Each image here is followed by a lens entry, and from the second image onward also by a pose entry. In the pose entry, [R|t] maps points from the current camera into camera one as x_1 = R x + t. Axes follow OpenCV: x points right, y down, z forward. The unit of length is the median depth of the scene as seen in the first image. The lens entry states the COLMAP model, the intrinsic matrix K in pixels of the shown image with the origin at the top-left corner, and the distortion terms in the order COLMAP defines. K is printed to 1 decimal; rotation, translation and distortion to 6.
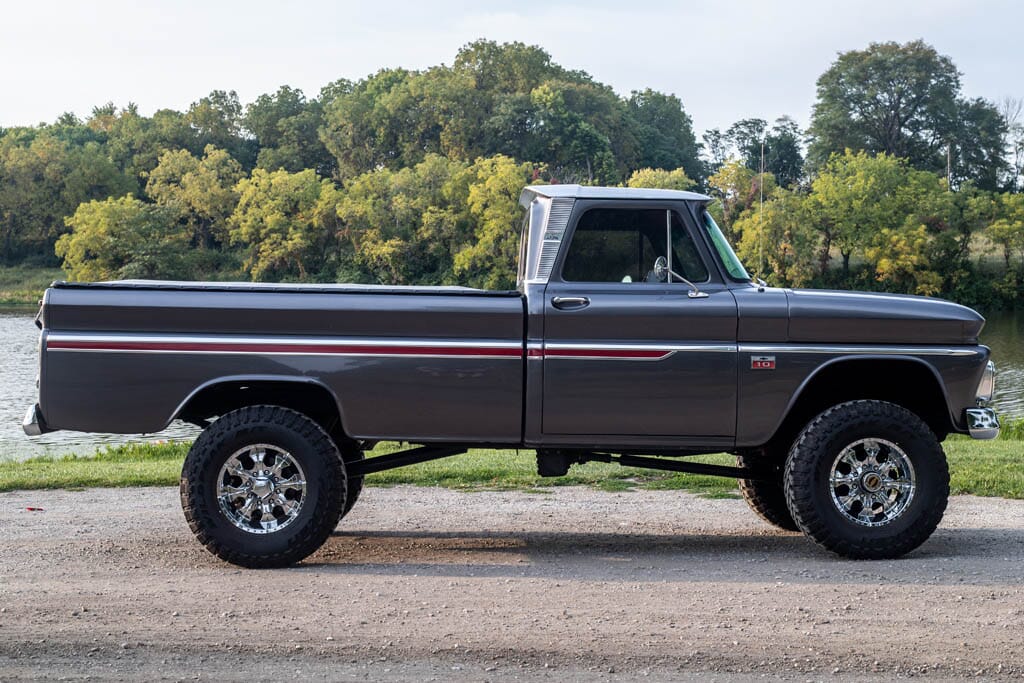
lens RADIAL K [[2069.8, 0, 511.8], [0, 2069.8, 342.7], [0, 0, 1]] dist [-0.037175, 0.000000]
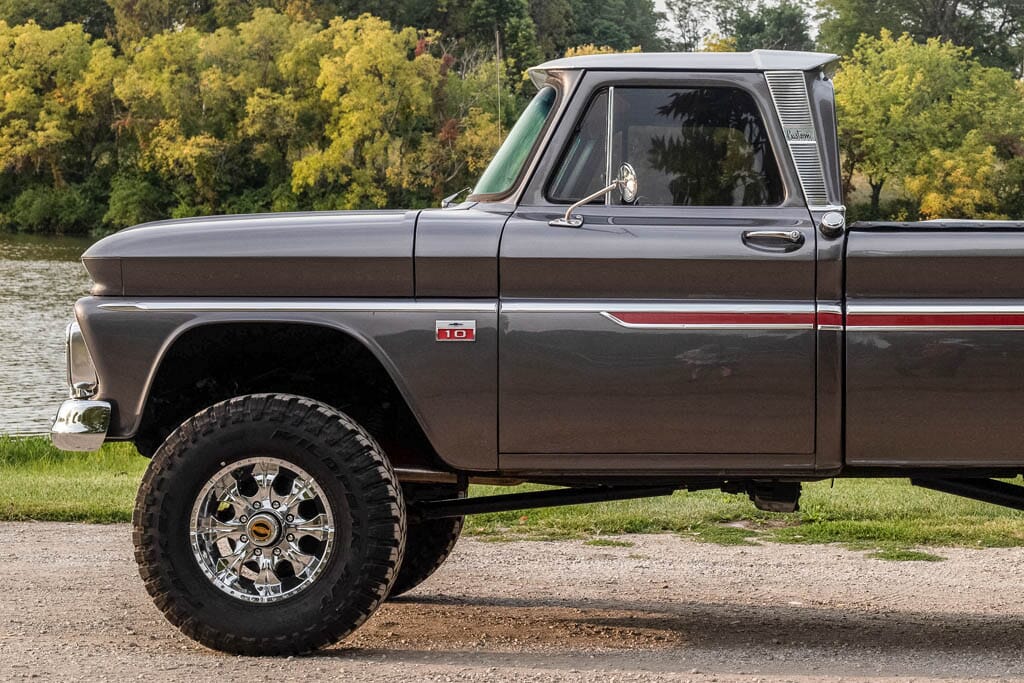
lens RADIAL K [[2069.8, 0, 511.3], [0, 2069.8, 338.8], [0, 0, 1]] dist [-0.037175, 0.000000]
pose [[0.985245, 0.022825, 0.169623, -0.070745], [-0.031102, 0.998443, 0.046302, -0.018853], [-0.168302, -0.050894, 0.984421, 0.330598]]
